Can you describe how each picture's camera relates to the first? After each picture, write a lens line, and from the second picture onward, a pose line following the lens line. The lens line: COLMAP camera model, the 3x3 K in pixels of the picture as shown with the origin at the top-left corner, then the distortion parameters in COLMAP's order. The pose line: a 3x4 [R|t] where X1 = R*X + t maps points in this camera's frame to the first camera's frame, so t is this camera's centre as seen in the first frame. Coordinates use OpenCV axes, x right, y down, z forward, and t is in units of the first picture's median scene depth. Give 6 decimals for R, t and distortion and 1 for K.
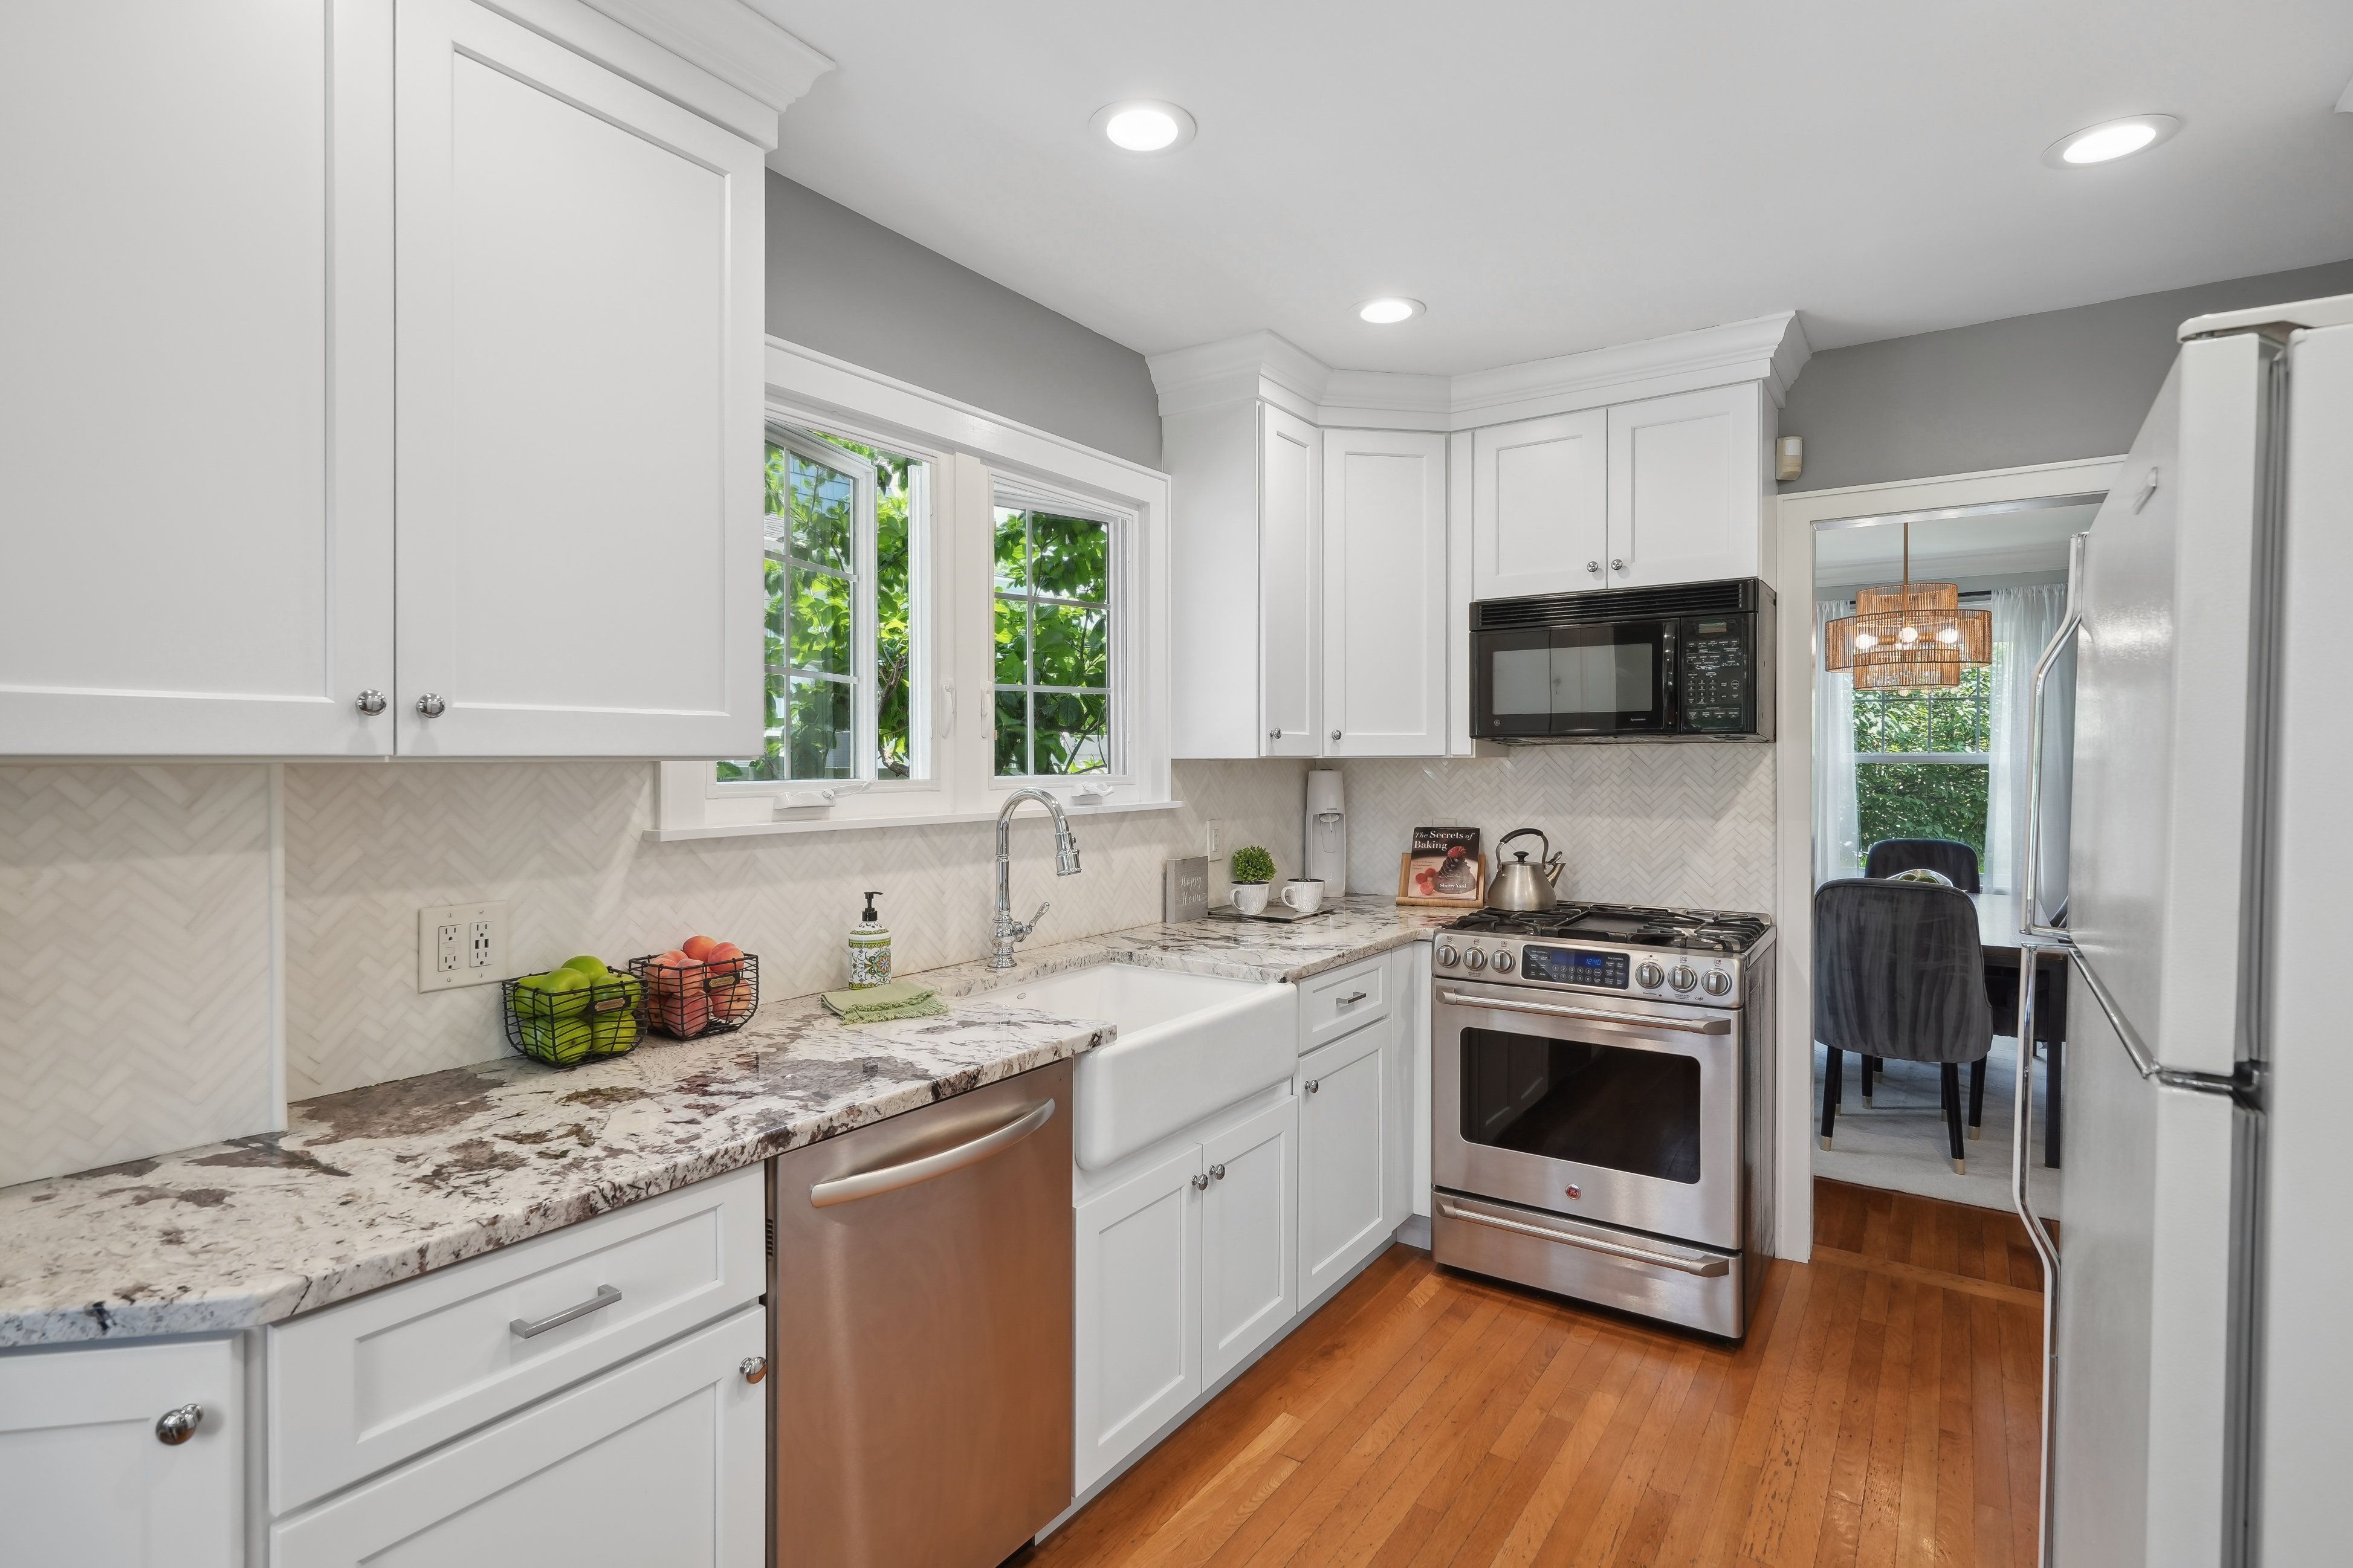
lens RADIAL K [[1174.3, 0, 1179.6], [0, 1174.3, 764.8], [0, 0, 1]] dist [-0.006831, 0.002179]
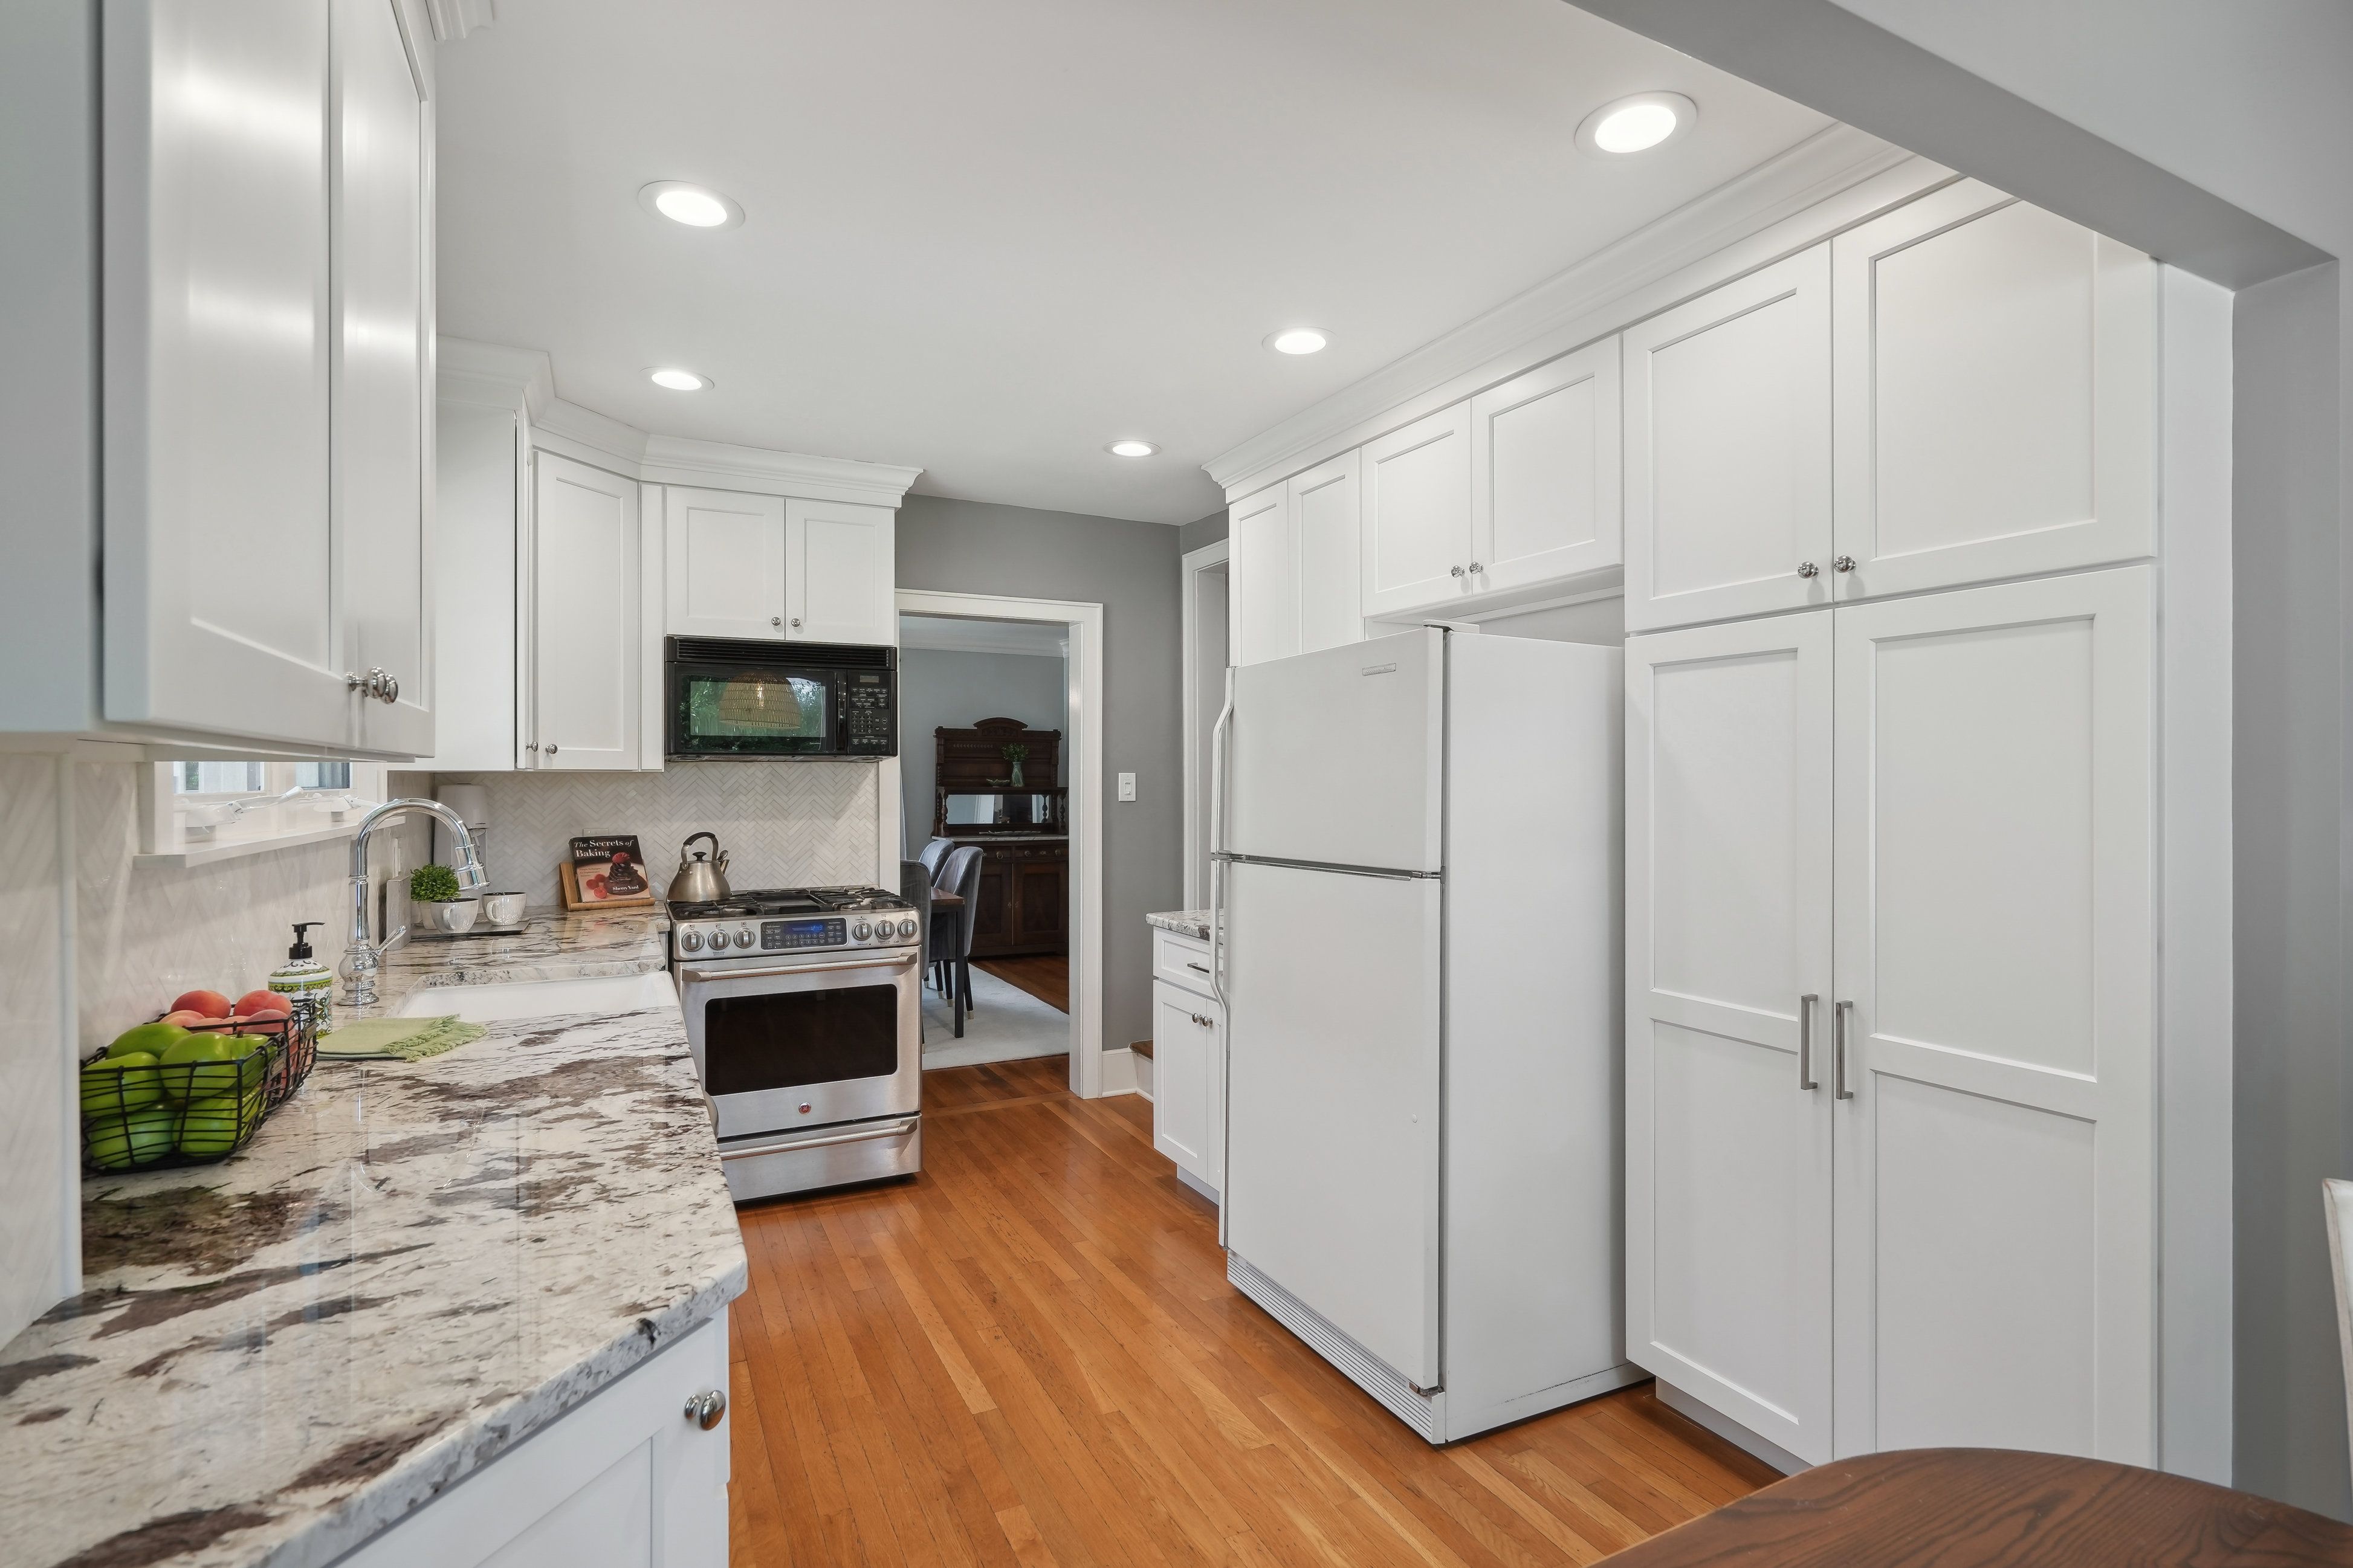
lens RADIAL K [[1092.5, 0, 1170.6], [0, 1092.5, 782.2], [0, 0, 1]] dist [-0.002195, 0.000518]
pose [[0.480108, -0.000642, 0.877209, -0.547814], [0.004670, 0.999987, -0.001824, 0.009996], [-0.877197, 0.004972, 0.480105, 0.071762]]
